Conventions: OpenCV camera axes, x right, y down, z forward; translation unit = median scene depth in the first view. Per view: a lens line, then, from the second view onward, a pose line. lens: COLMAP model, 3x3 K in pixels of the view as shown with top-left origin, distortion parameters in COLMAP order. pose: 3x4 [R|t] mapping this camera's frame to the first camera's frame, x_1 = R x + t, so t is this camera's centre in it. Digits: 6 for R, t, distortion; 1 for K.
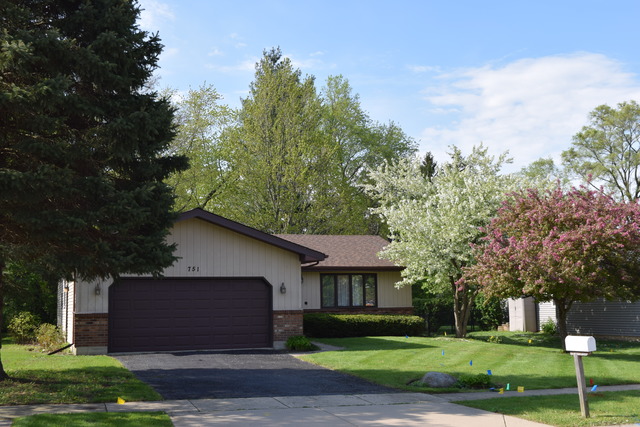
lens RADIAL K [[822.3, 0, 320.0], [0, 822.3, 213.5], [0, 0, 1]] dist [-0.023316, -0.012796]
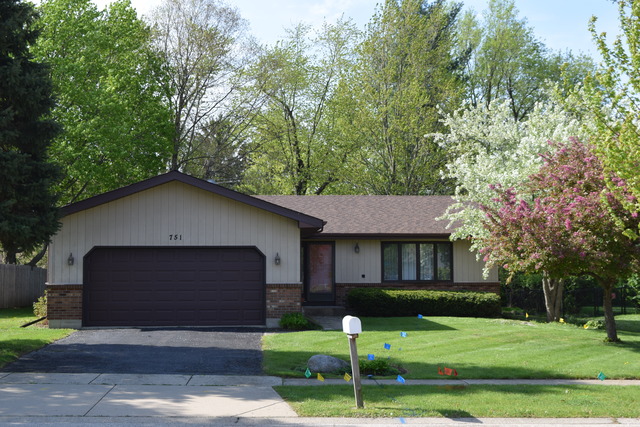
lens RADIAL K [[1007.8, 0, 320.0], [0, 1007.8, 213.5], [0, 0, 1]] dist [0.011527, 0.024084]
pose [[0.957475, -0.007713, -0.288412, 0.318812], [0.021248, 0.998813, 0.043828, -0.004372], [0.287732, -0.048092, 0.956503, -0.020439]]
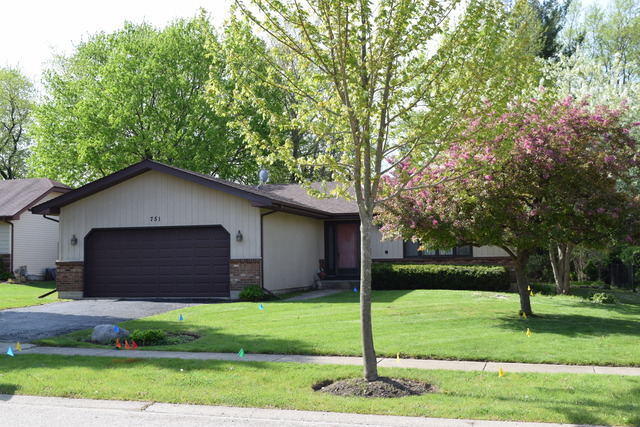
lens RADIAL K [[822.3, 0, 320.0], [0, 822.3, 213.5], [0, 0, 1]] dist [-0.023316, -0.012796]
pose [[0.811903, -0.032673, -0.582877, 0.605869], [0.066149, 0.997151, 0.036245, 0.037004], [0.580032, -0.067984, 0.811752, 0.284859]]
